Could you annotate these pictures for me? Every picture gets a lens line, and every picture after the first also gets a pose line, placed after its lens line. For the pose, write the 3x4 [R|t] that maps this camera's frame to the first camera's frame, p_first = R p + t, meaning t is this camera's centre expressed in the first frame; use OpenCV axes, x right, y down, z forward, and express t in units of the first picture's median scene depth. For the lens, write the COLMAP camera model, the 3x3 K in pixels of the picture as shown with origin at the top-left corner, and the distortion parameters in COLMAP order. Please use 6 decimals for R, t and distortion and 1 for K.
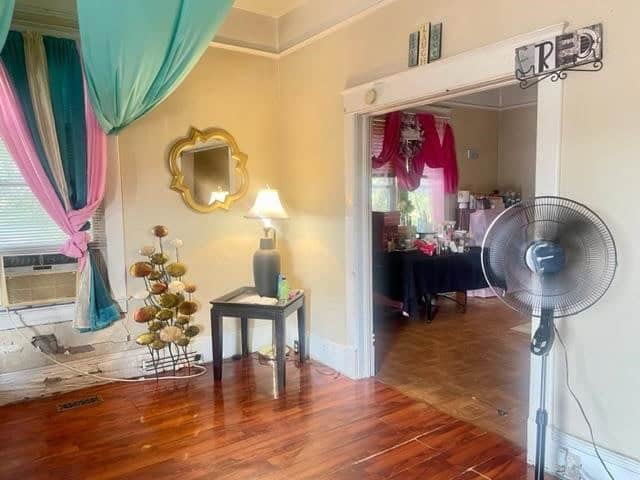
lens RADIAL K [[484.7, 0, 320.0], [0, 484.7, 240.0], [0, 0, 1]] dist [0.051130, -0.002113]
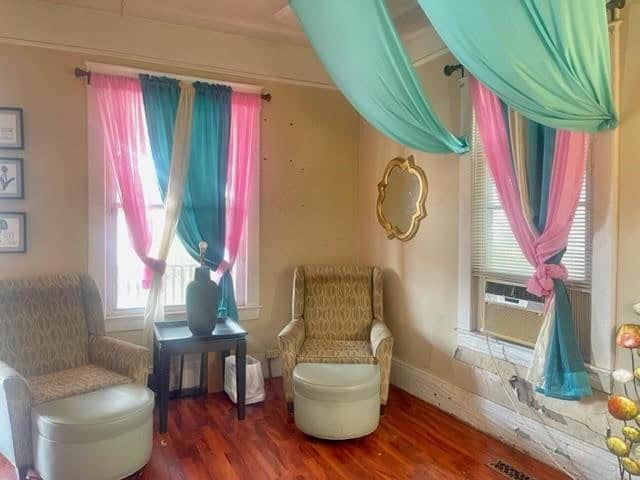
lens RADIAL K [[484.7, 0, 320.0], [0, 484.7, 240.0], [0, 0, 1]] dist [0.051130, -0.002113]
pose [[-0.159076, 0.038095, -0.986531, 0.193972], [-0.093609, 0.994171, 0.053484, -0.035847], [0.982818, 0.100856, -0.154583, 0.424405]]
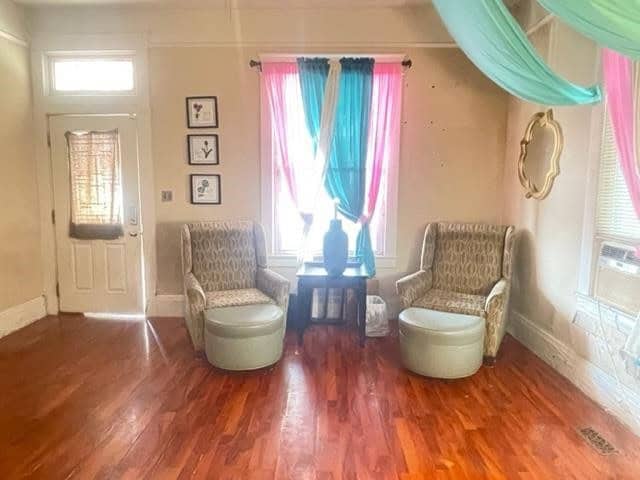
lens RADIAL K [[453.9, 0, 320.0], [0, 453.9, 240.0], [0, 0, 1]] dist [0.040911, -0.001036]
pose [[-0.580756, 0.103090, -0.807524, 0.184881], [-0.076778, 0.980592, 0.180401, -0.044799], [0.810449, 0.166769, -0.561570, 0.544097]]
